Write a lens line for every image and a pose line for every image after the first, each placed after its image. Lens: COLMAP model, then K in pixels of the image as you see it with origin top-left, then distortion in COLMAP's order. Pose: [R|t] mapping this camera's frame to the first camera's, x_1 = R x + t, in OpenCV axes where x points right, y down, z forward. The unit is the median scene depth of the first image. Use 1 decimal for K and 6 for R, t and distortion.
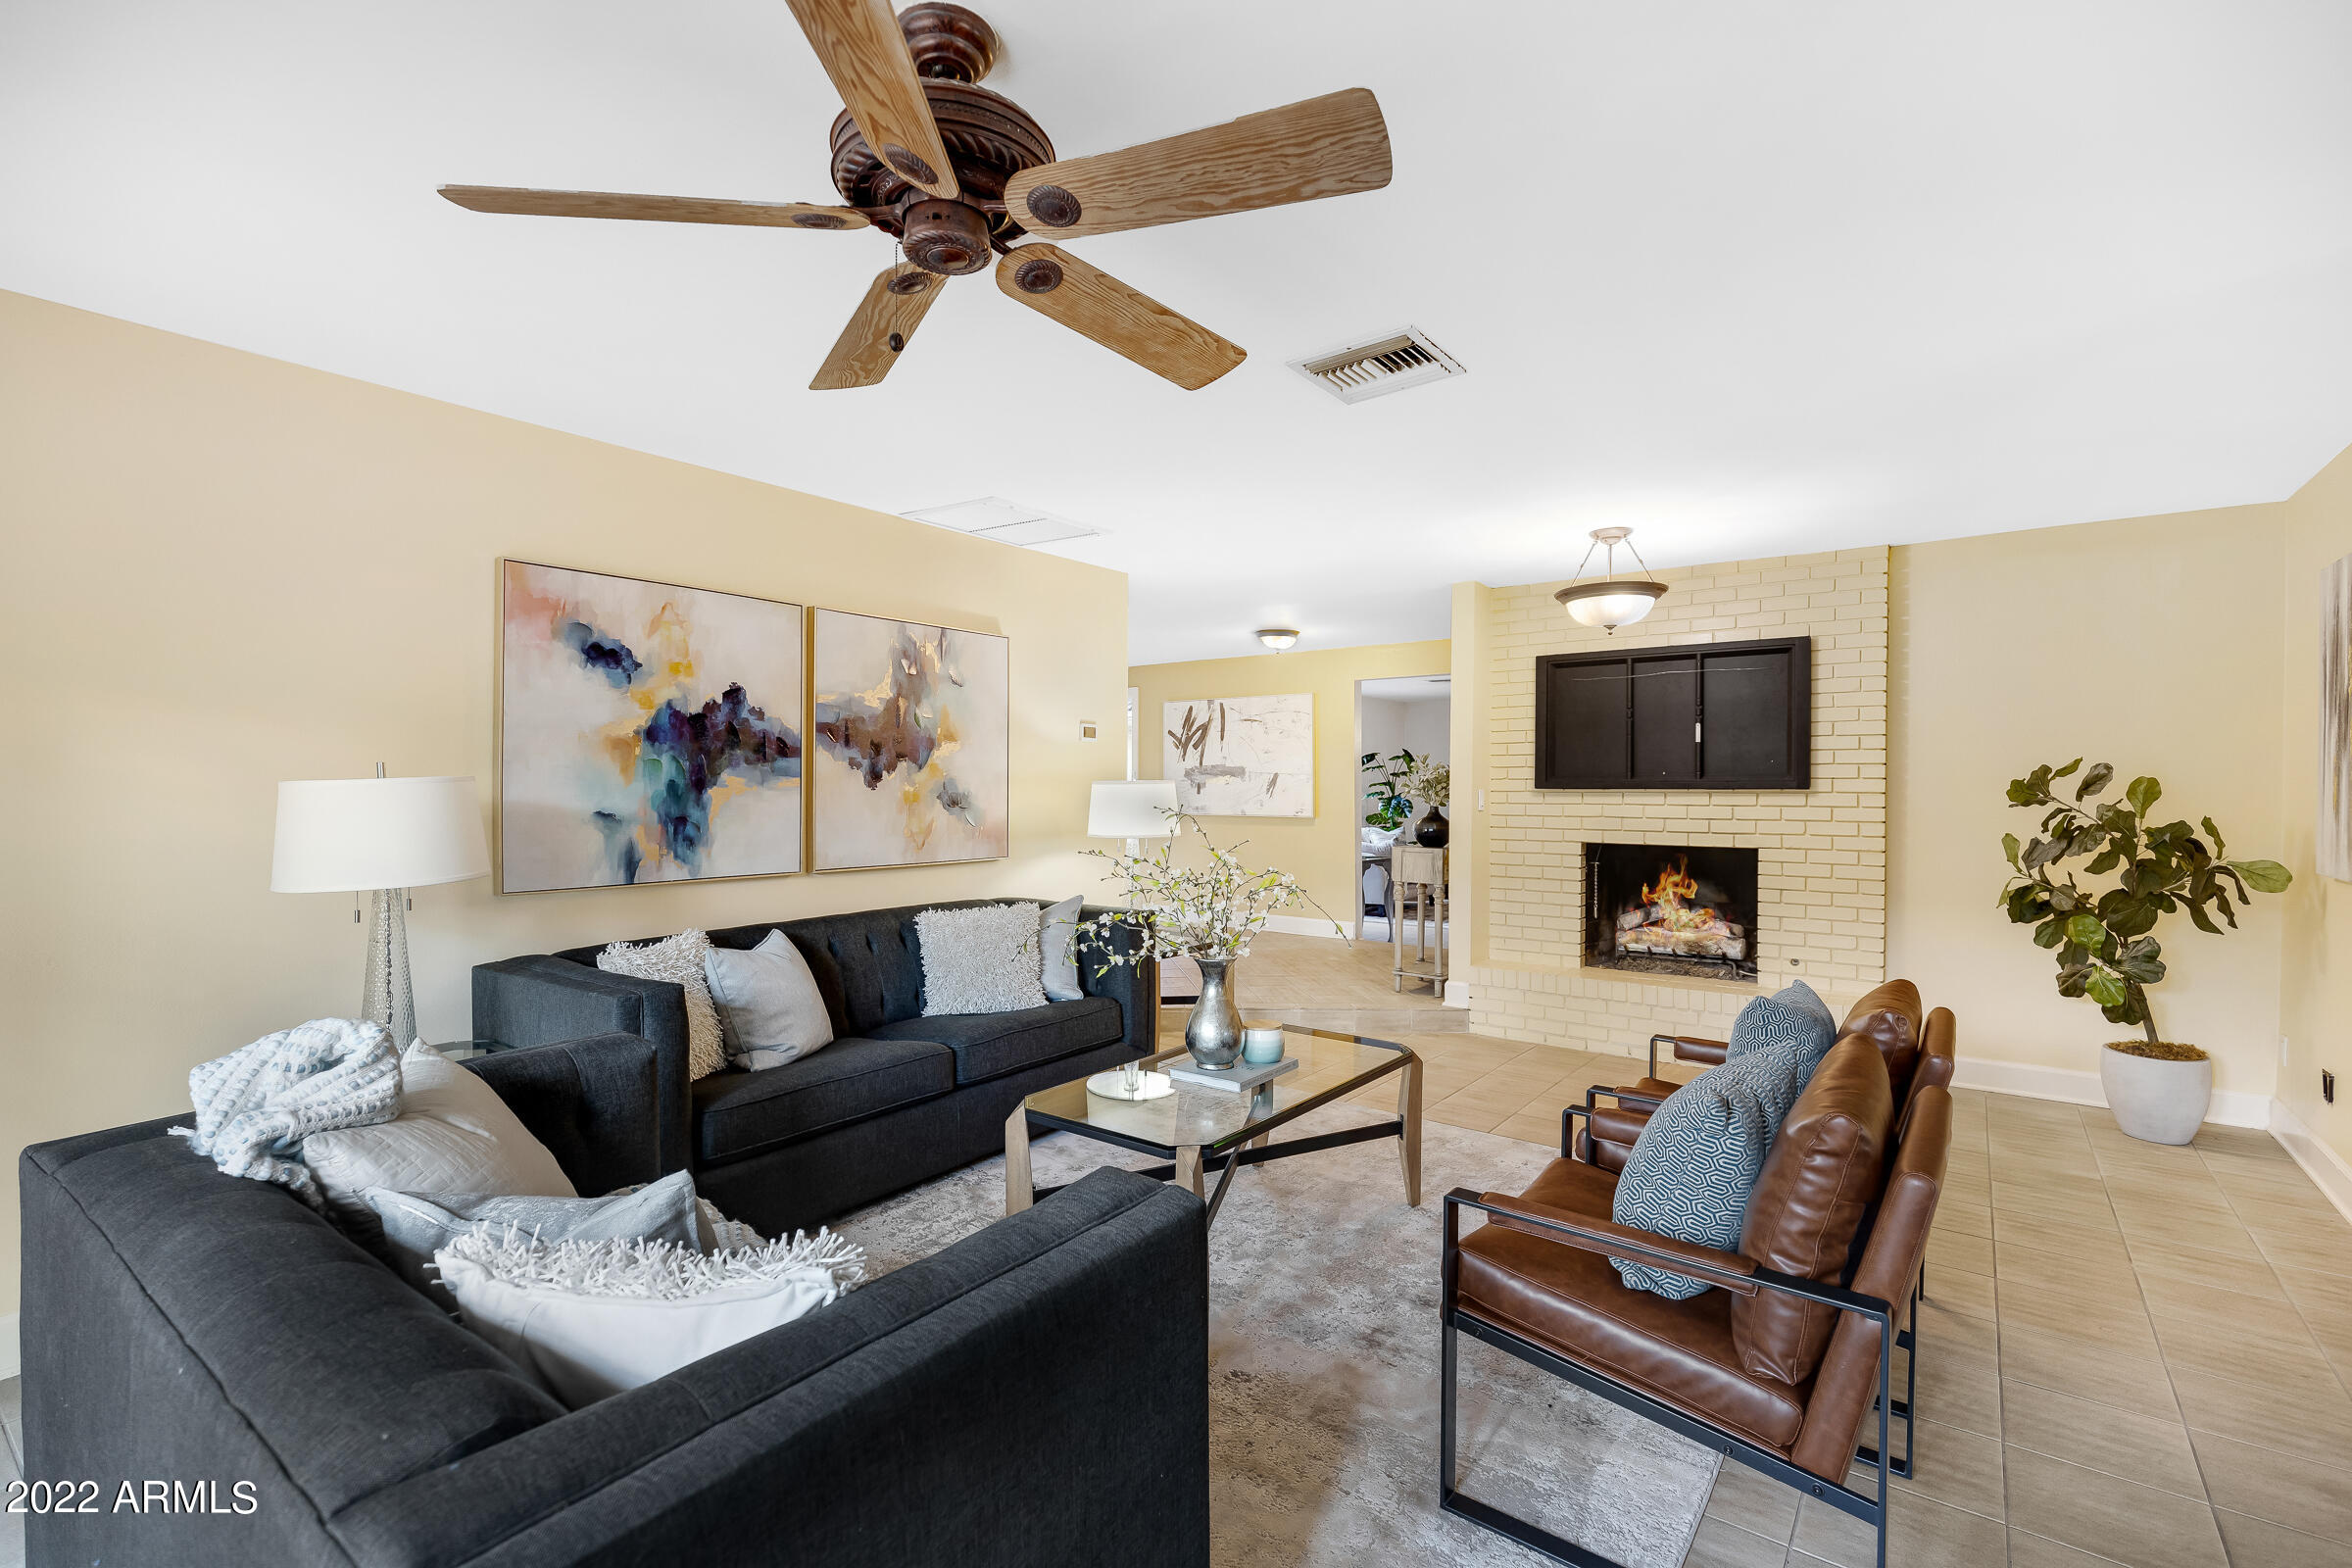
lens RADIAL K [[1074.8, 0, 1171.2], [0, 1074.8, 790.4], [0, 0, 1]] dist [-0.000090, -0.000815]
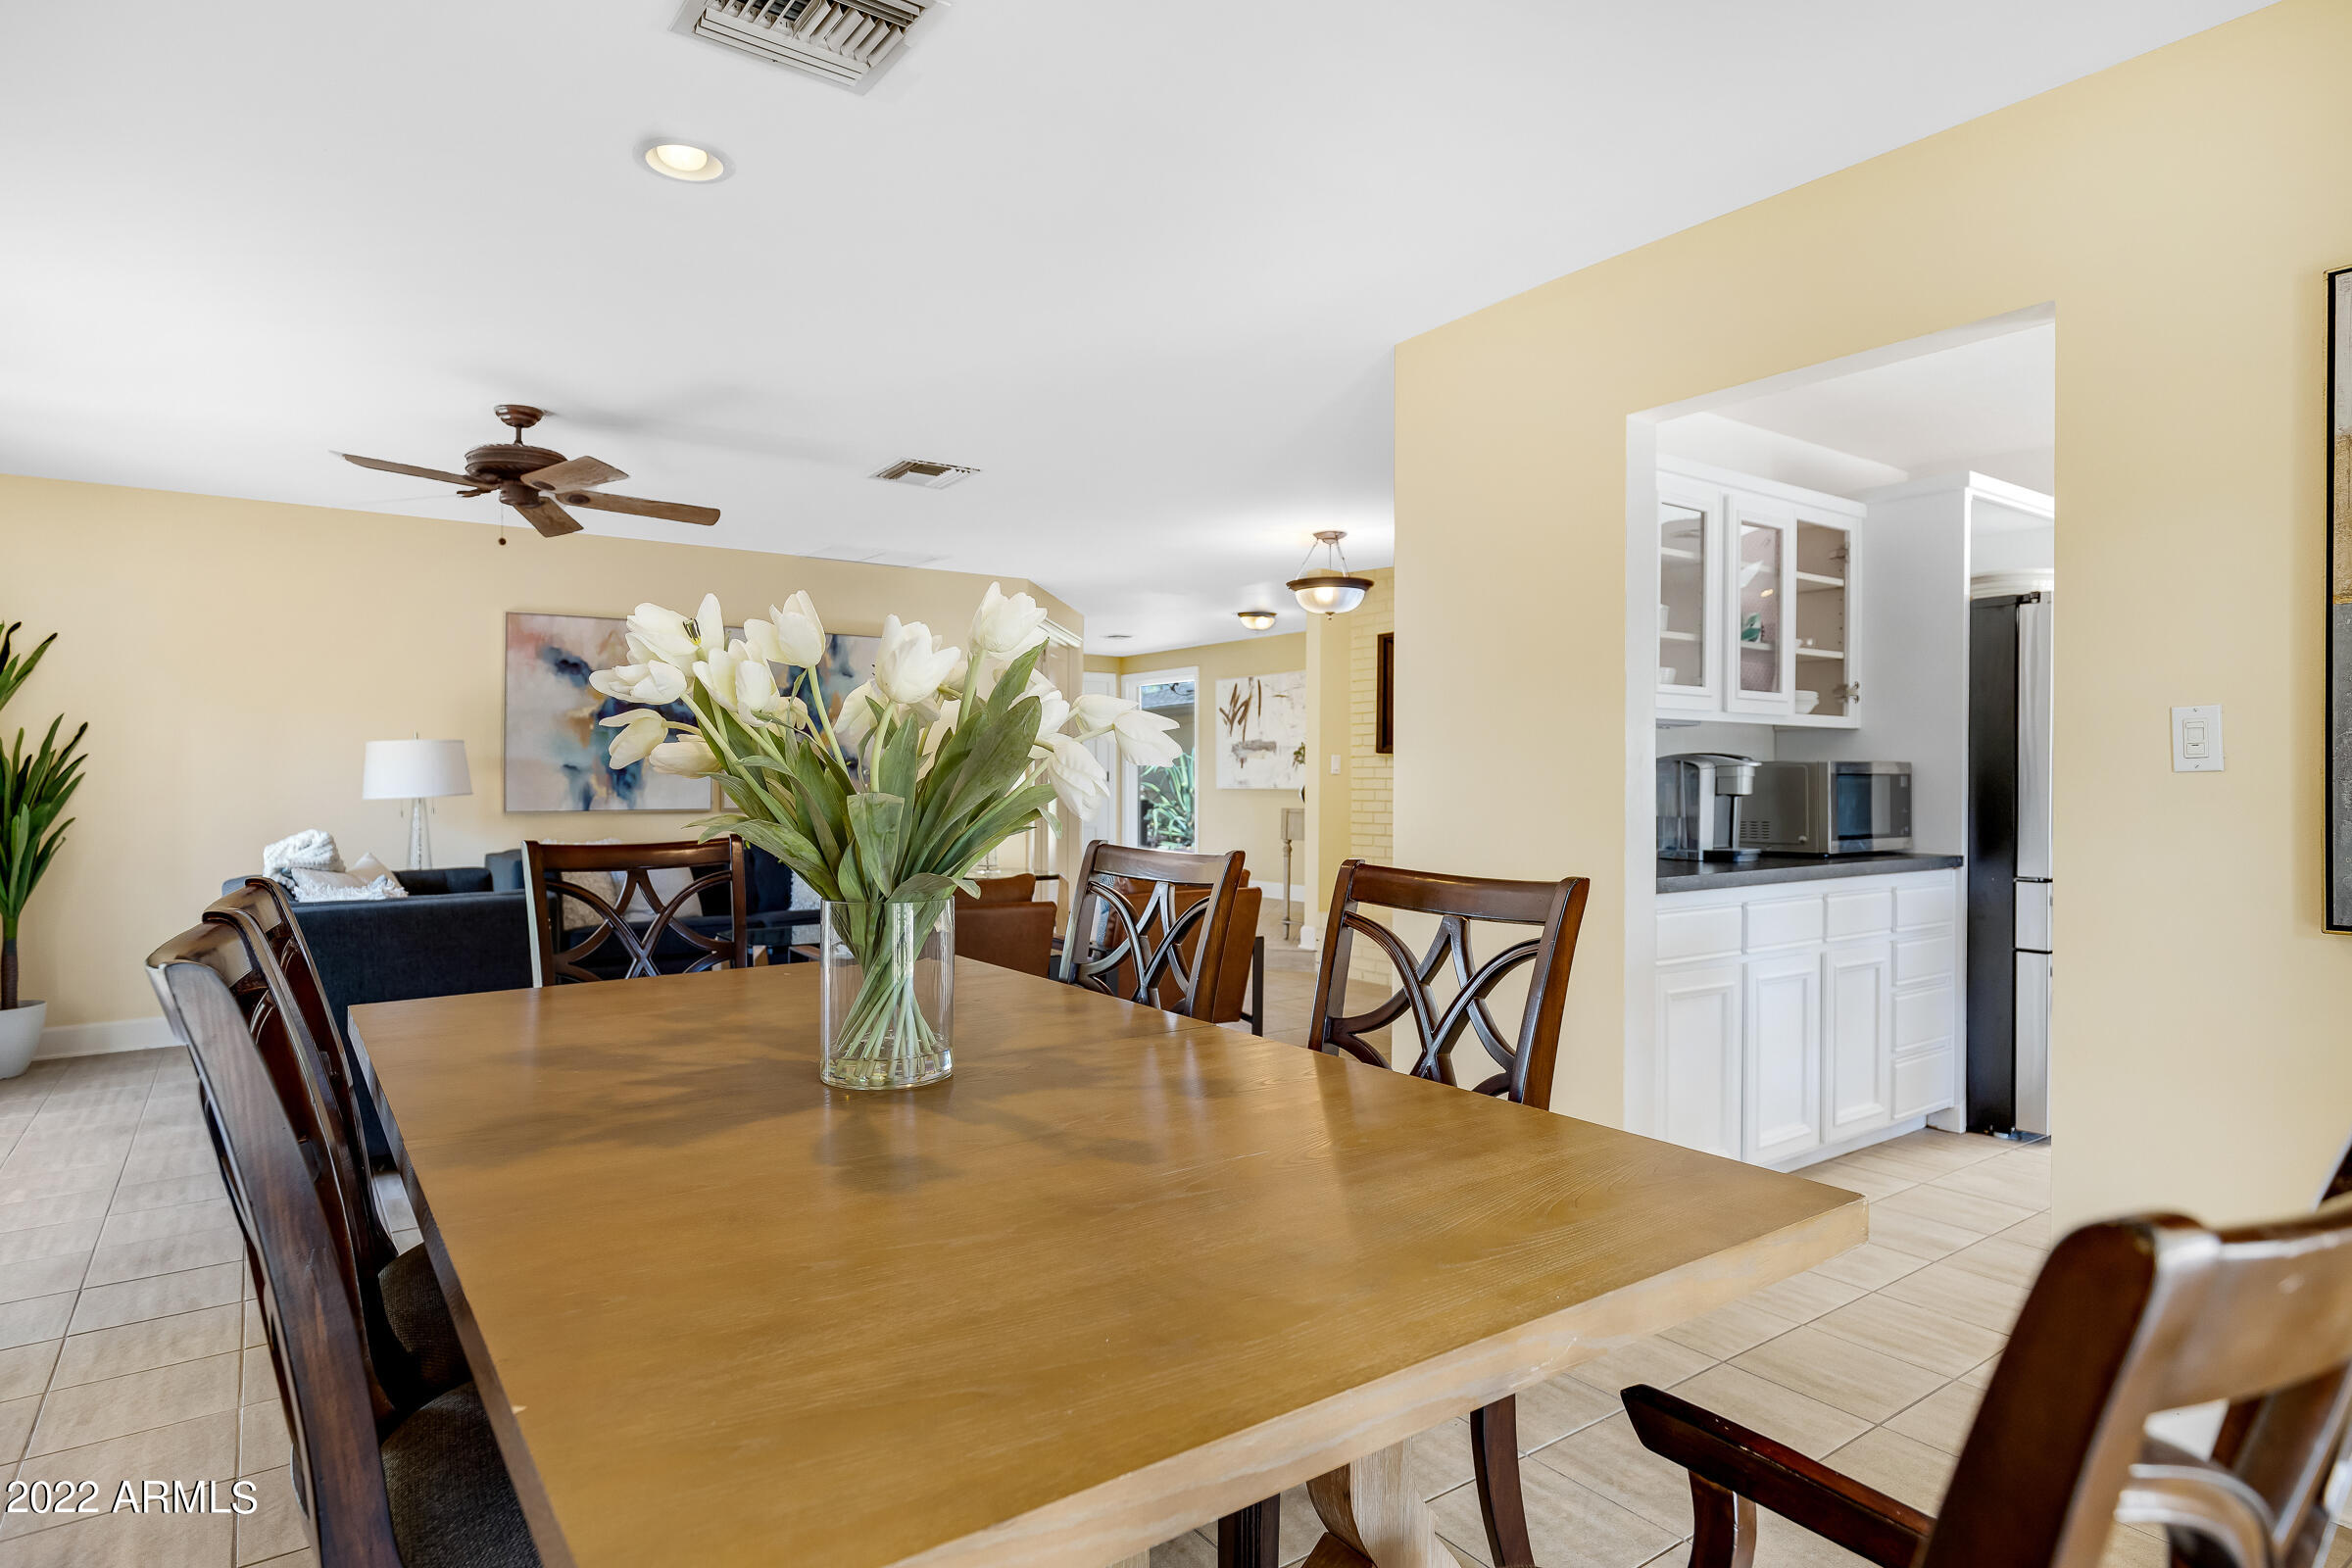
lens RADIAL K [[1278.9, 0, 1175.1], [0, 1278.9, 781.1], [0, 0, 1]] dist [-0.025970, -0.000118]
pose [[0.956004, 0.001458, -0.293350, 0.662451], [-0.001269, 0.999999, 0.000833, 0.030612], [0.293351, -0.000424, 0.956005, -0.405022]]
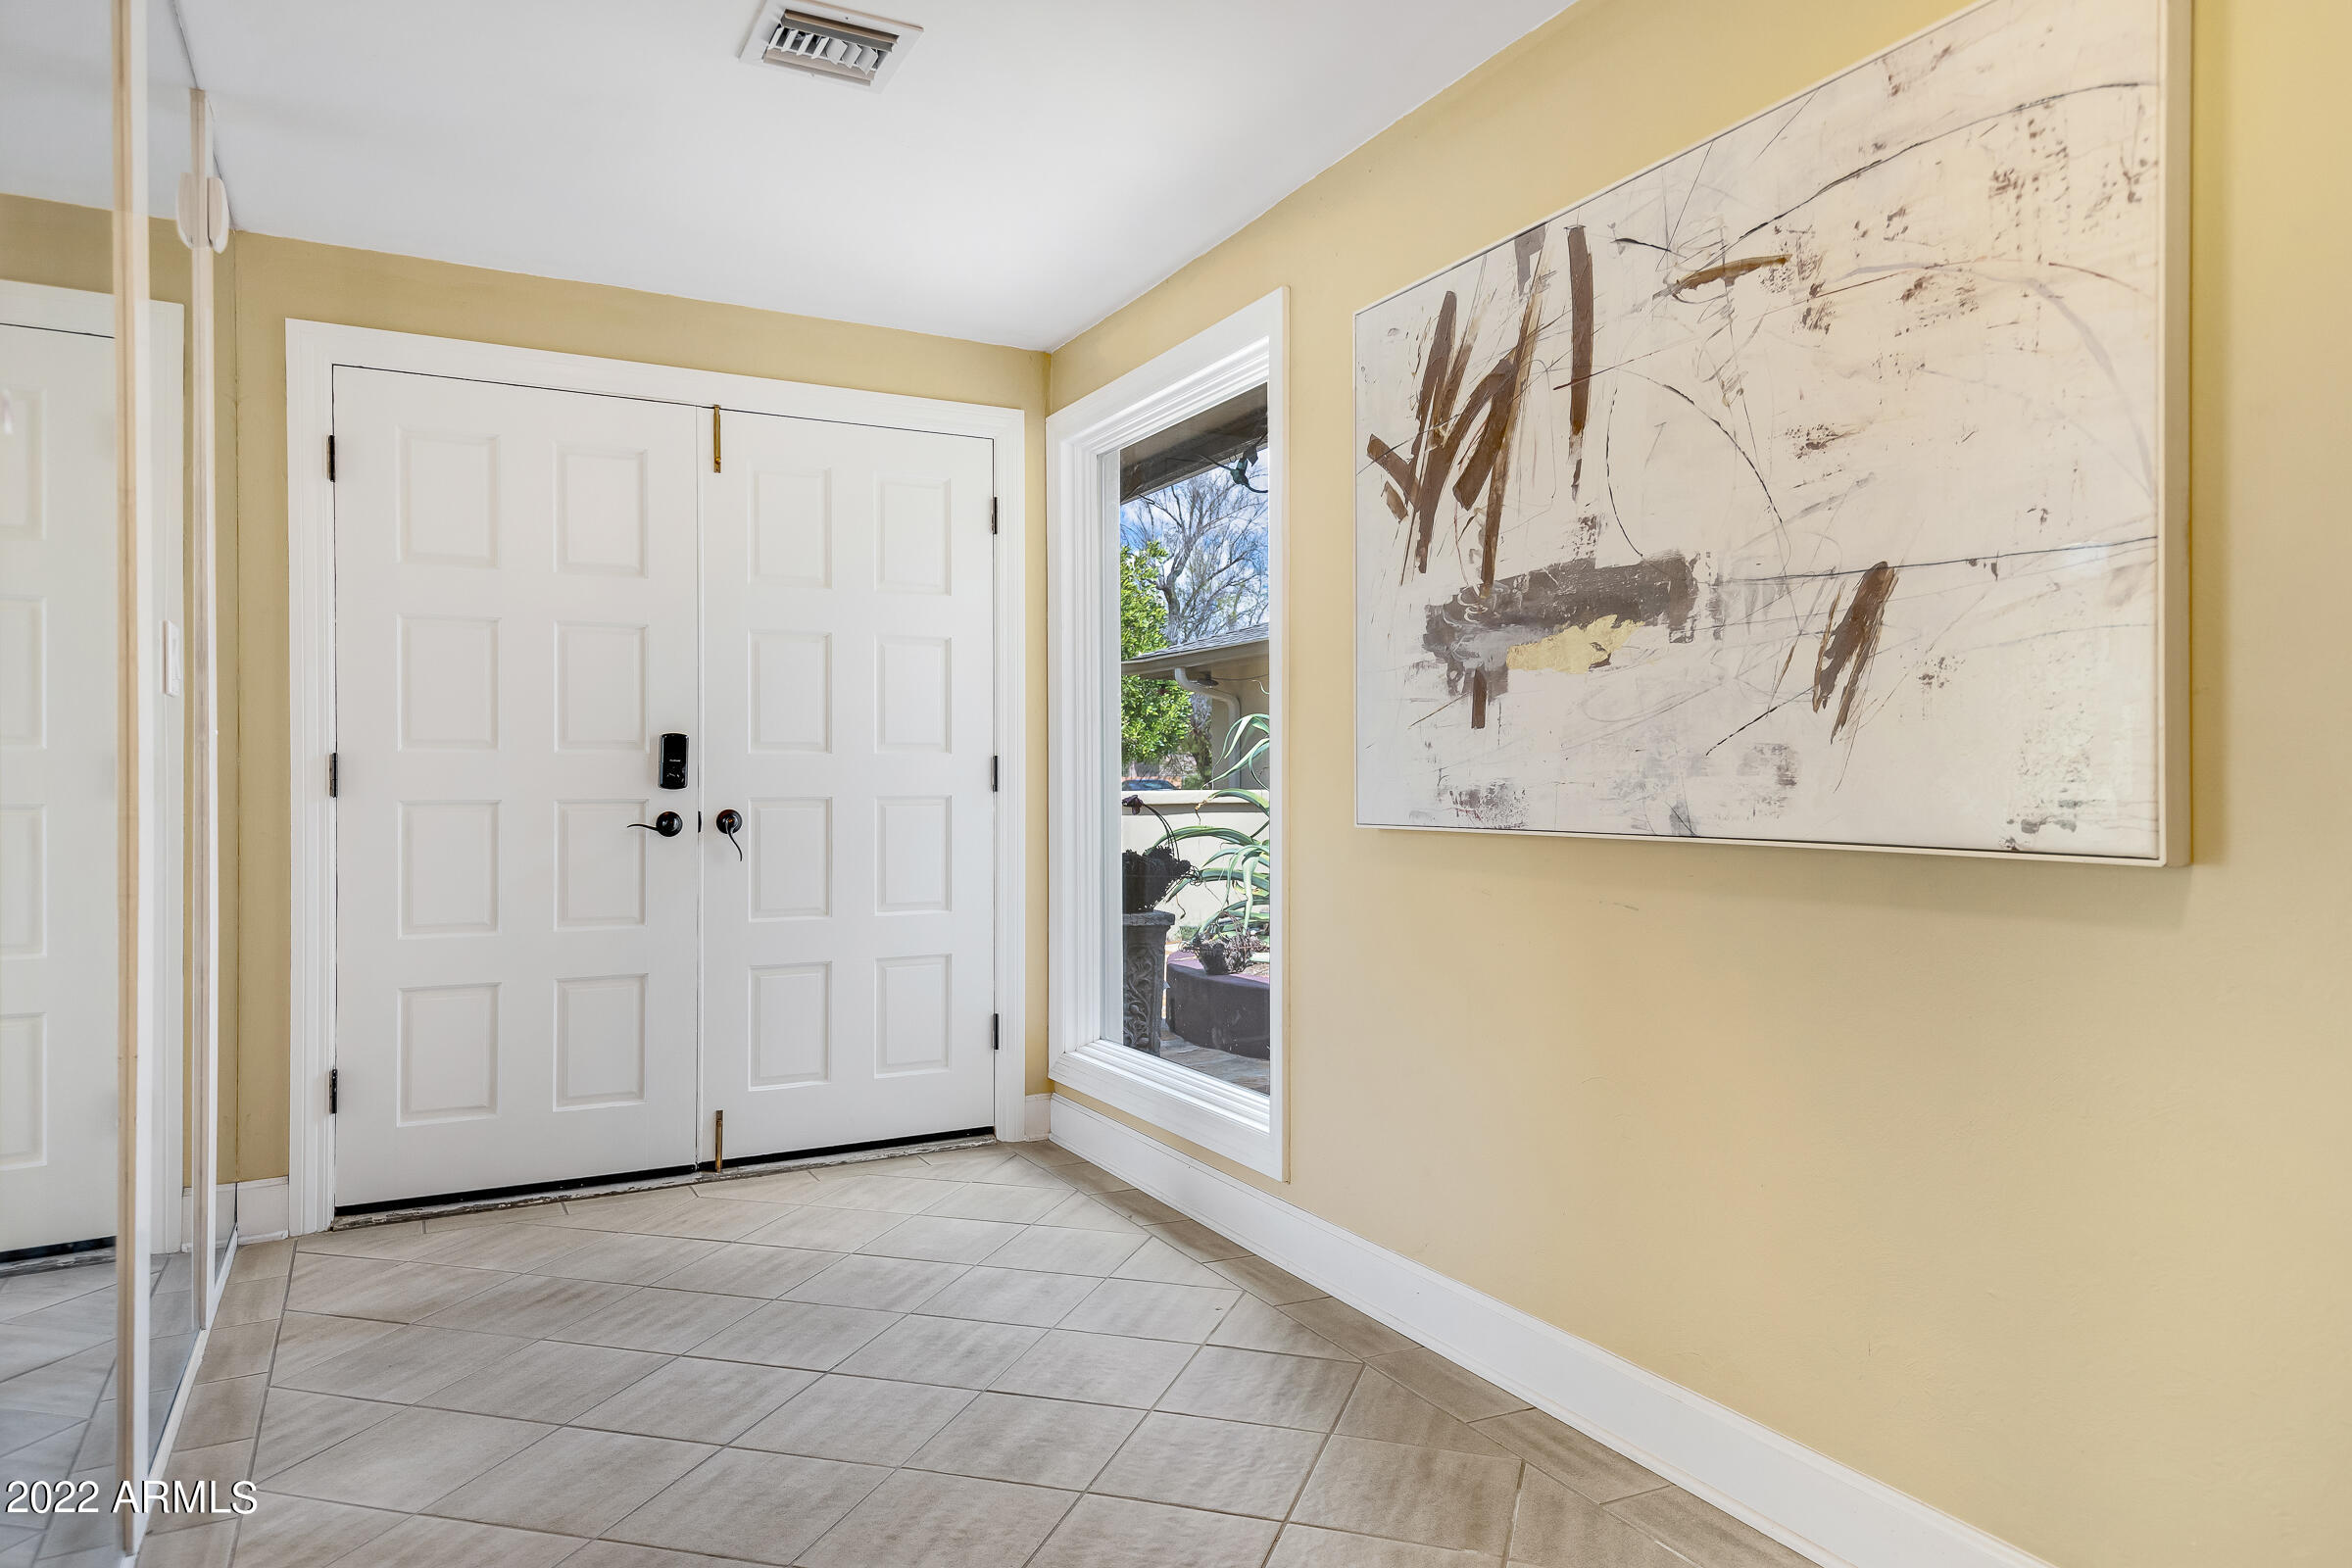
lens RADIAL K [[1501.4, 0, 1178.1], [0, 1501.4, 782.8], [0, 0, 1]] dist [0.036097, 0.000897]
pose [[0.902296, -0.001335, -0.431116, 0.193785], [0.000242, 0.999997, -0.002591, 0.029802], [0.431118, 0.002234, 0.902293, 1.471086]]
